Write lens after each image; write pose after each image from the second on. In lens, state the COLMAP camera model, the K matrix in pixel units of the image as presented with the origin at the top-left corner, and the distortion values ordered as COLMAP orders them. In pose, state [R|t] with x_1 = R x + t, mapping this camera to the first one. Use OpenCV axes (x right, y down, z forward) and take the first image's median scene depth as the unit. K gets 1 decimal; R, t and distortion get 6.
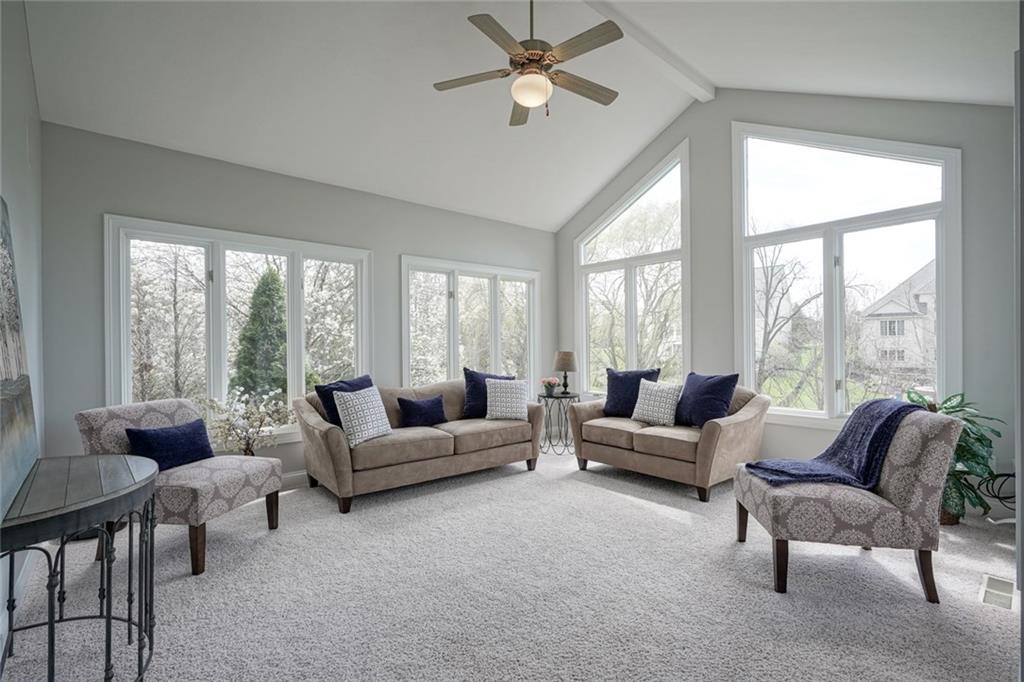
lens RADIAL K [[461.2, 0, 508.7], [0, 461.2, 343.2], [0, 0, 1]] dist [-0.011909, 0.004023]
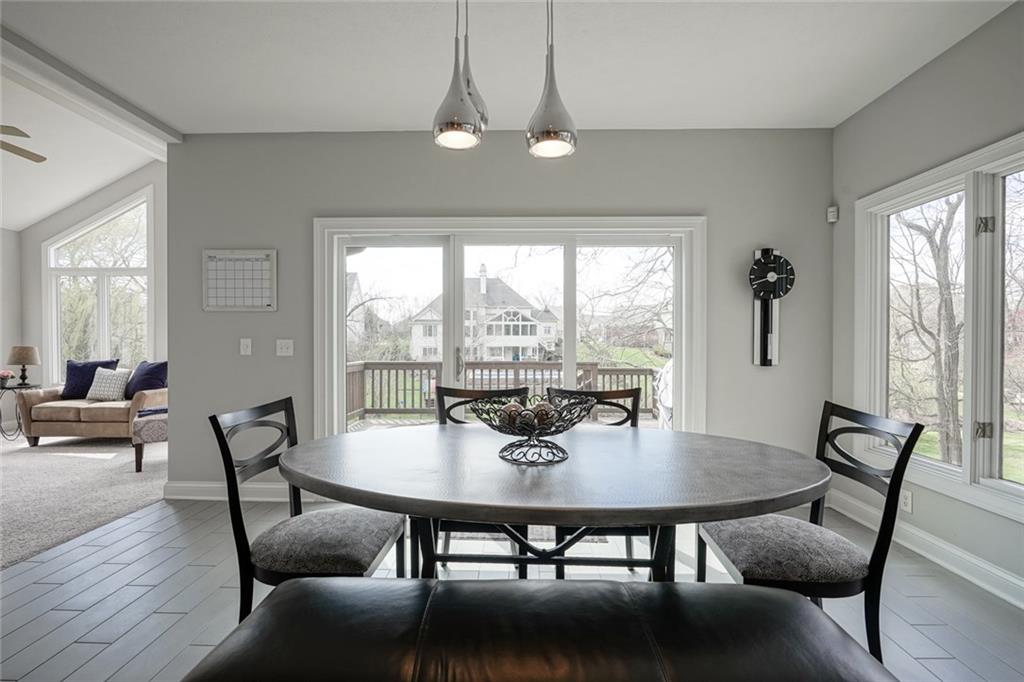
lens RADIAL K [[461.2, 0, 514.9], [0, 461.2, 346.7], [0, 0, 1]] dist [-0.011909, 0.004023]
pose [[0.668290, -0.000524, 0.743901, 0.113174], [-0.008126, 0.999935, 0.008005, 0.000663], [-0.743857, -0.011394, 0.668242, -0.695167]]
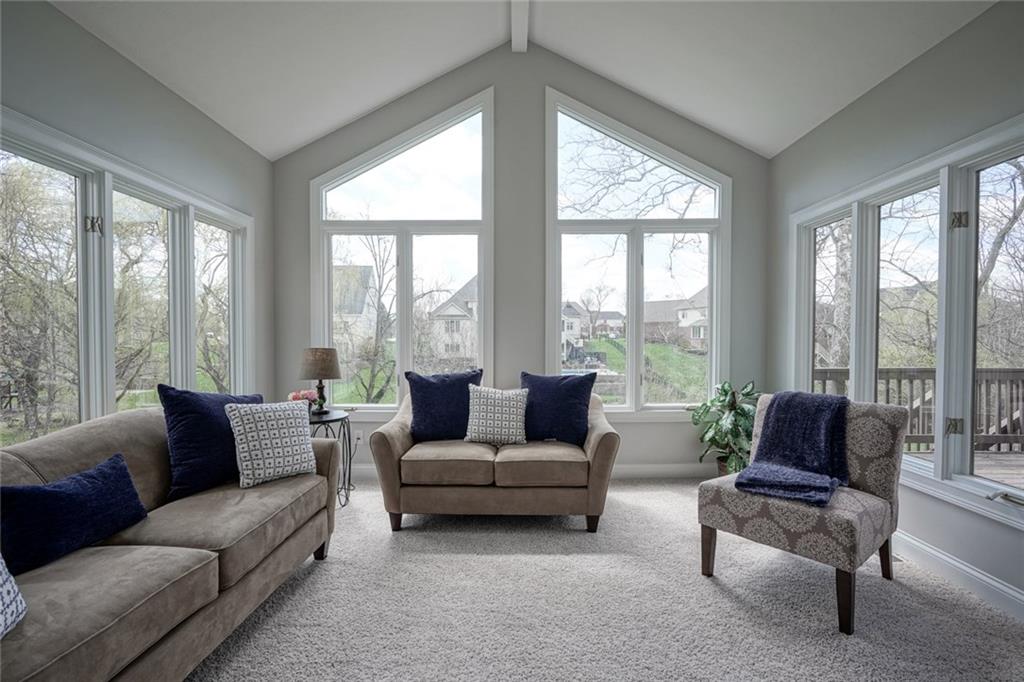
lens RADIAL K [[461.2, 0, 505.2], [0, 461.2, 343.4], [0, 0, 1]] dist [-0.011909, 0.004023]
pose [[0.657489, -0.001067, 0.753463, -0.227497], [-0.009153, 0.999914, 0.009403, 0.004029], [-0.753408, -0.013079, 0.657423, 0.461358]]
